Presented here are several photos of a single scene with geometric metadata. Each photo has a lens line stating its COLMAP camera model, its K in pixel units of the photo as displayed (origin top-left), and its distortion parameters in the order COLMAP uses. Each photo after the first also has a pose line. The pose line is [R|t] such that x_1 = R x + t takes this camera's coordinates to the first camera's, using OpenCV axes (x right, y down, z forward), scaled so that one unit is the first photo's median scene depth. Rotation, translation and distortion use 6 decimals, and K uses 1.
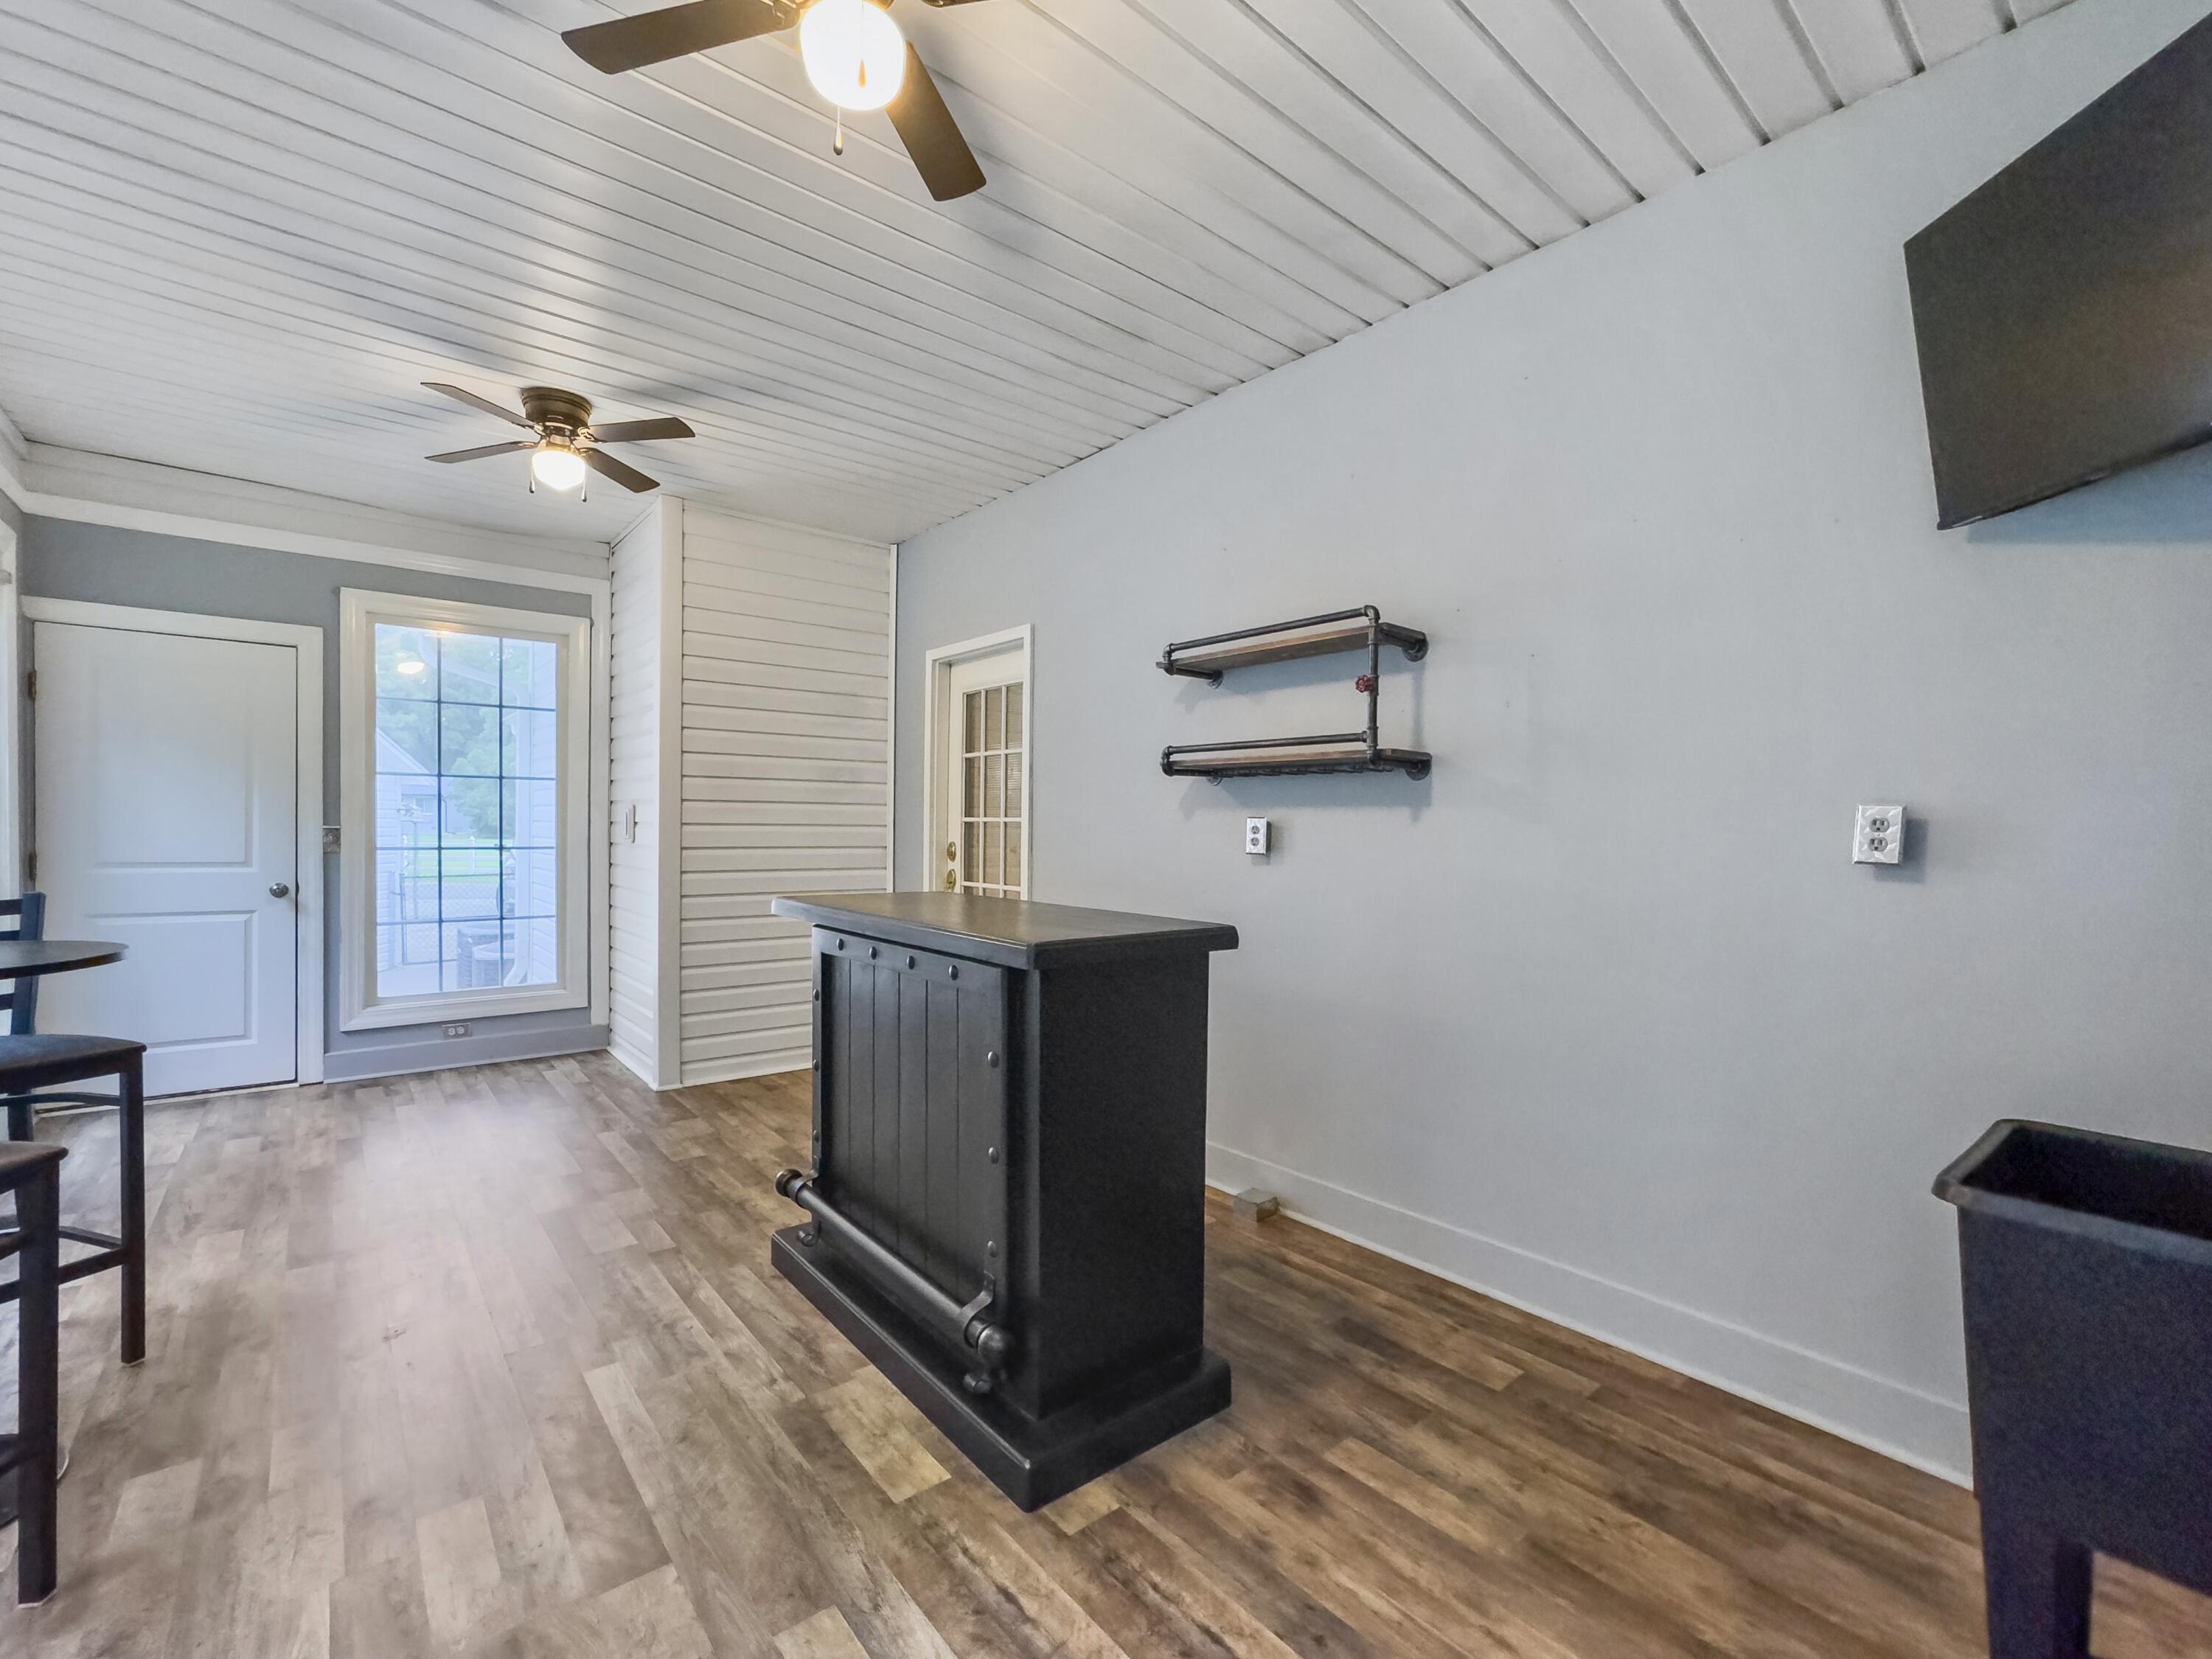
lens RADIAL K [[967.0, 0, 1097.1], [0, 967.0, 815.5], [0, 0, 1]] dist [-0.002700, 0.000469]
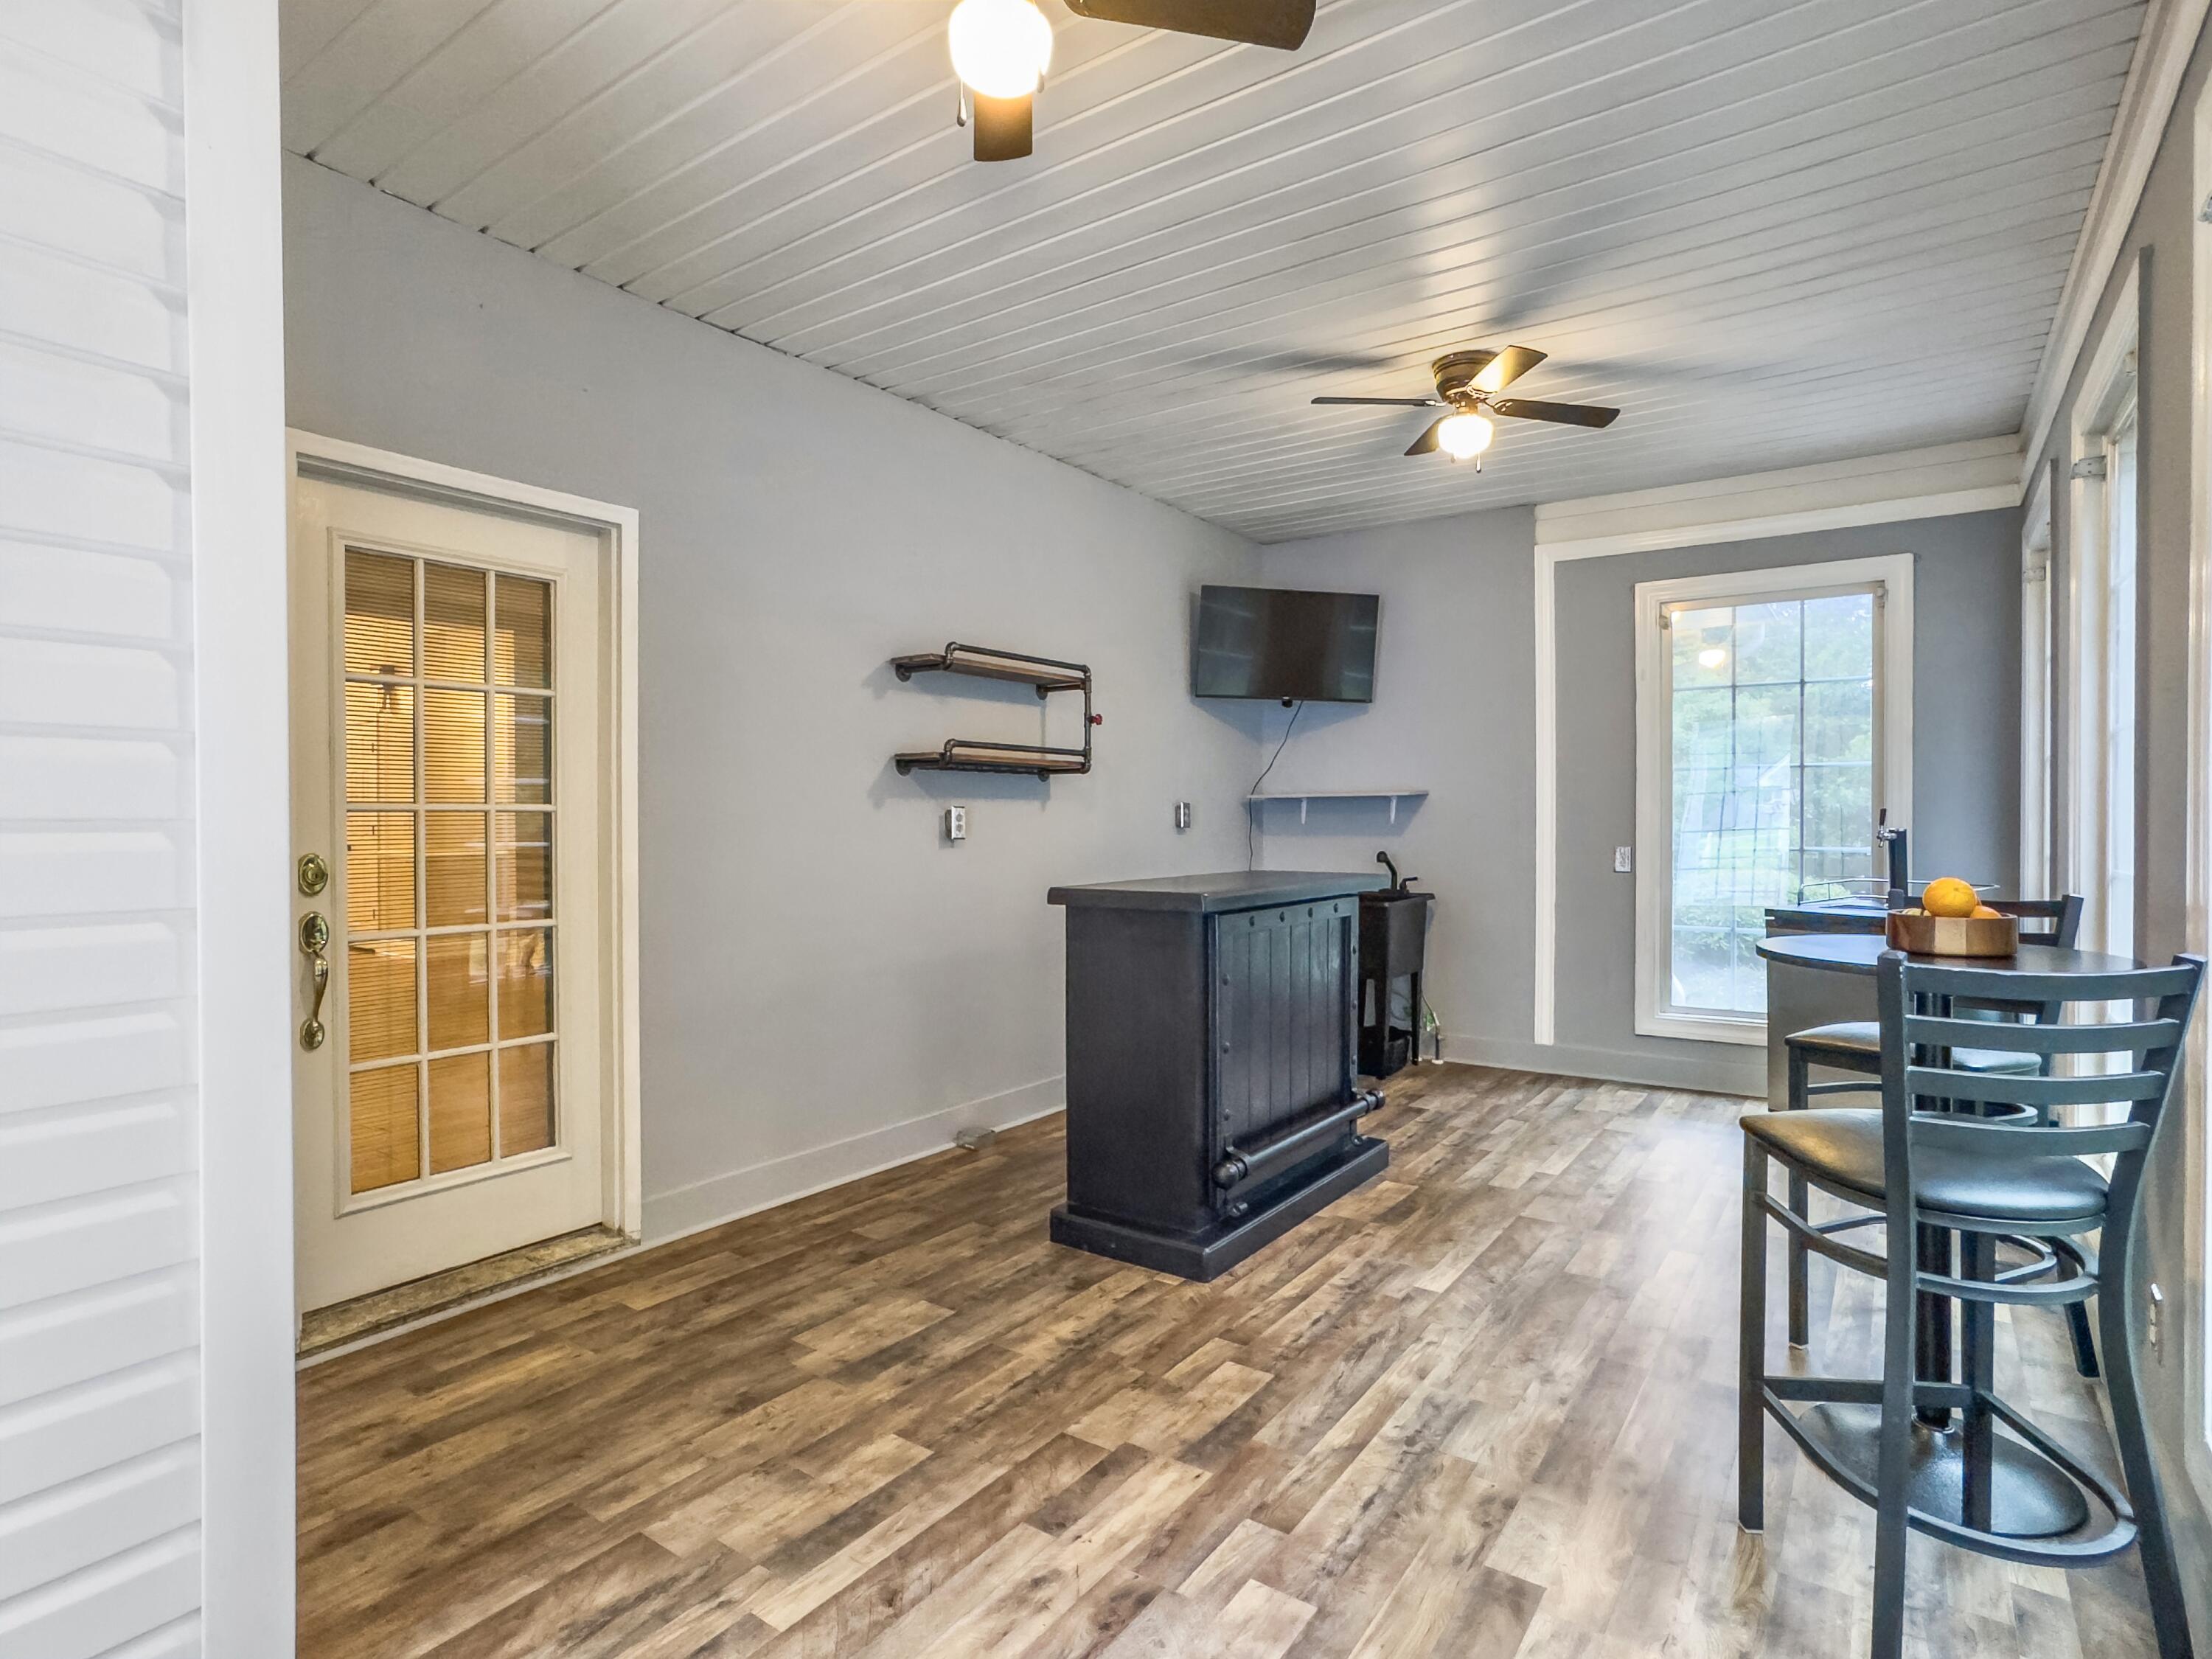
lens RADIAL K [[1174.4, 0, 1093.9], [0, 1174.4, 821.6], [0, 0, 1]] dist [-0.055796, 0.009784]
pose [[-0.269389, -0.013842, 0.962932, -1.482995], [-0.010982, 0.999876, 0.011301, 0.003180], [-0.962969, -0.007530, -0.269508, 1.509301]]
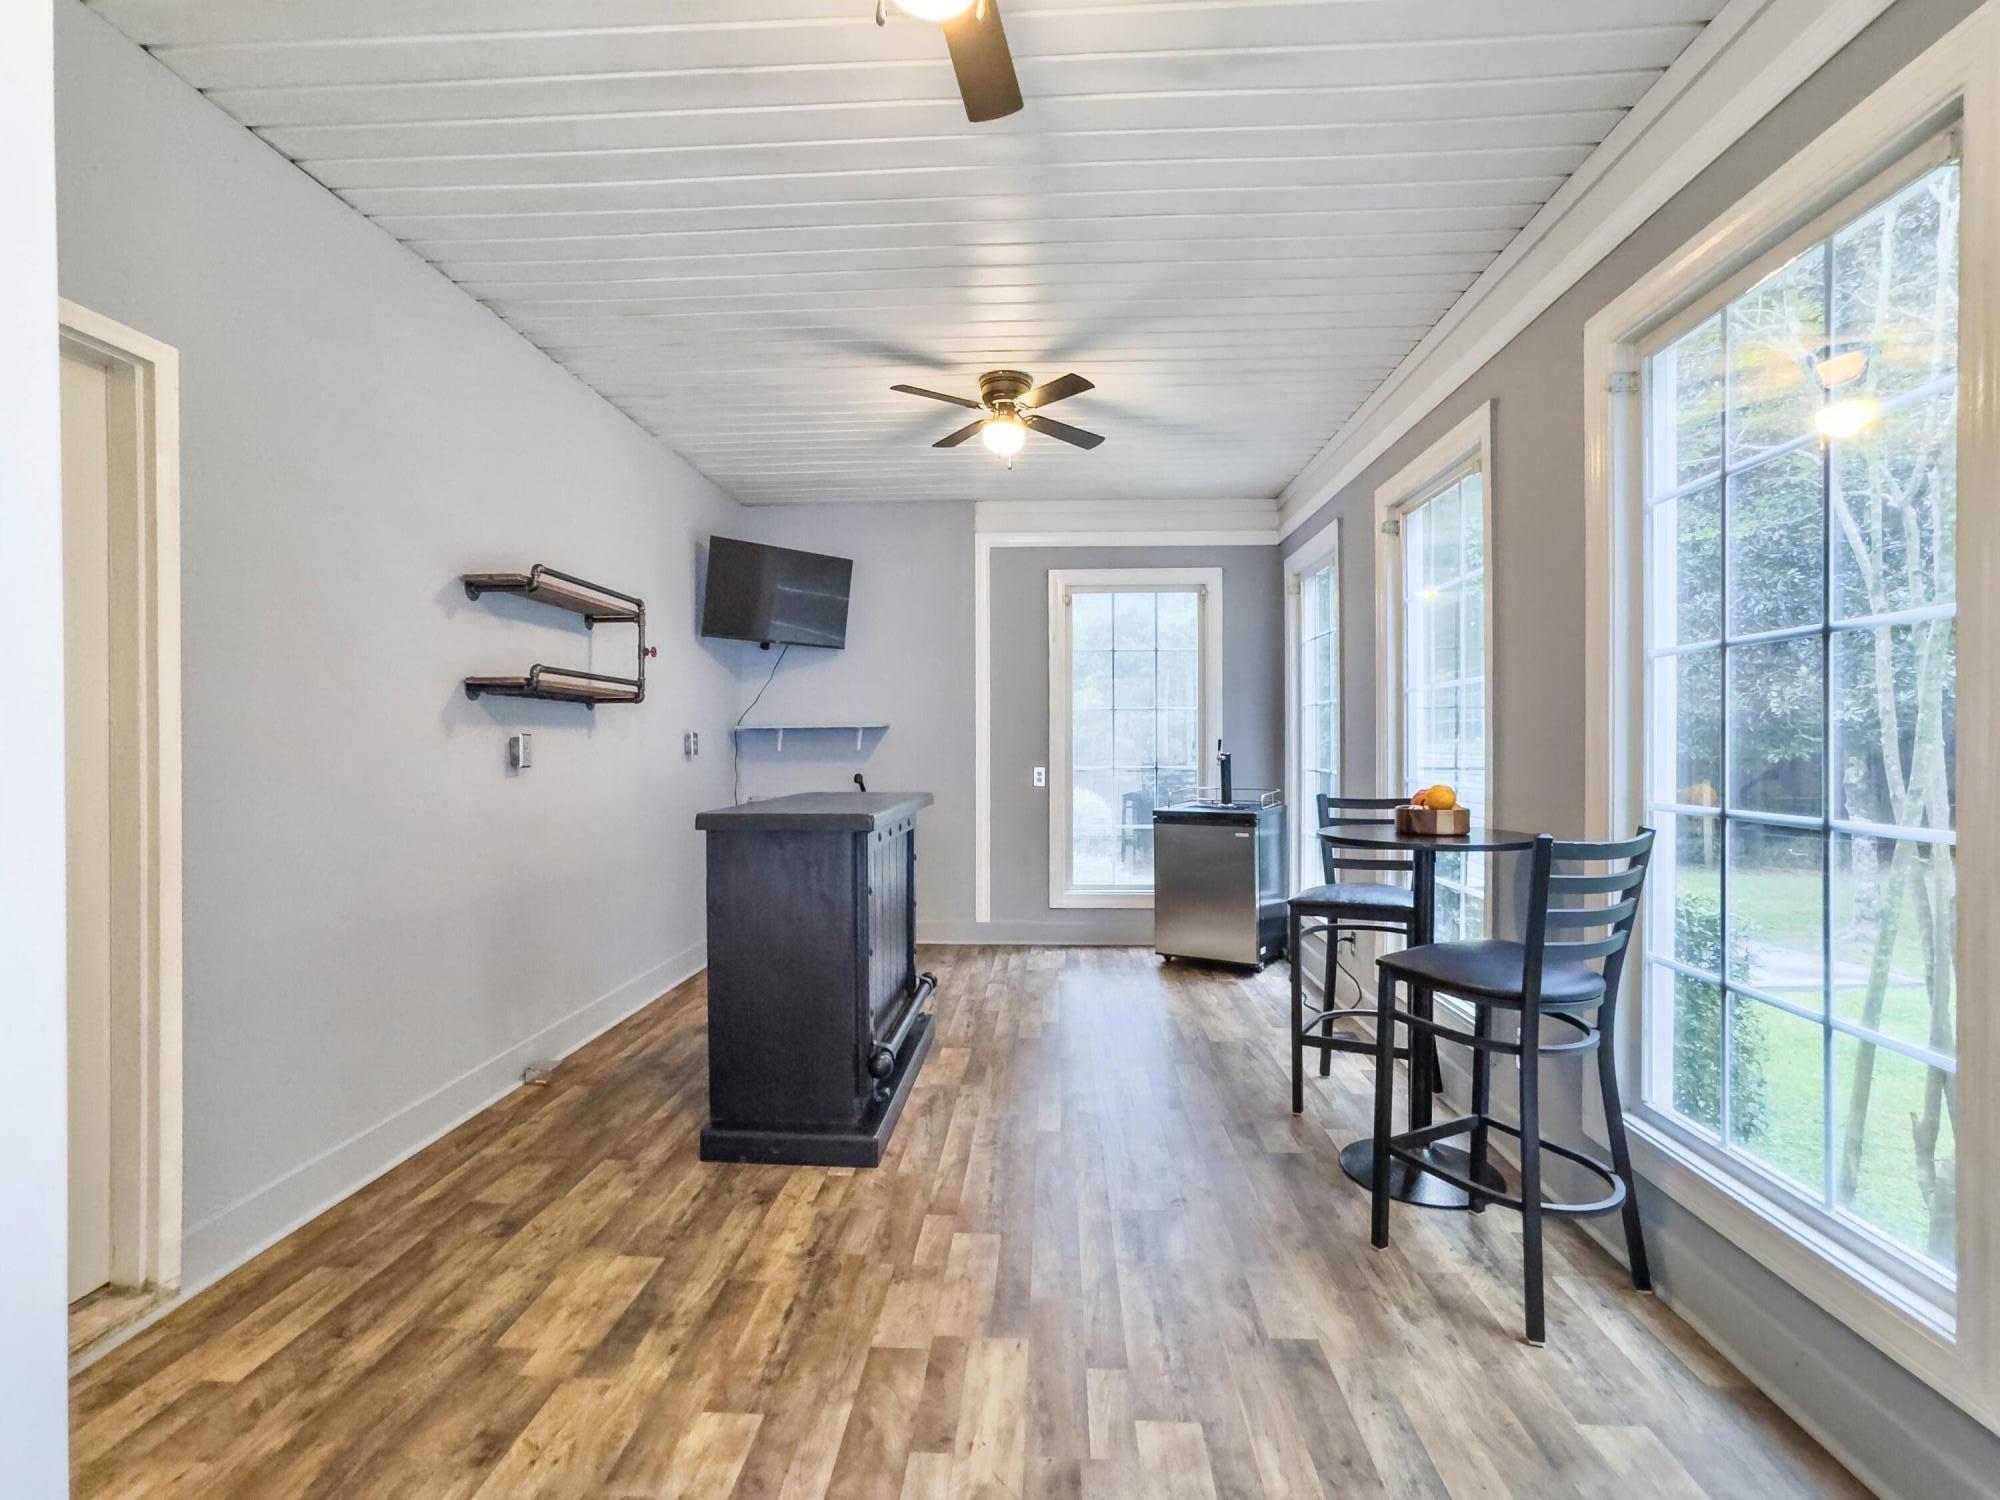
lens RADIAL K [[950.8, 0, 1014.1], [0, 950.8, 745.6], [0, 0, 1]] dist [-0.031020, 0.016552]
pose [[-0.749040, -0.010675, 0.662439, -1.187655], [-0.014236, 0.999899, 0.000016, 0.009856], [-0.662372, -0.009418, -0.749116, 1.778365]]
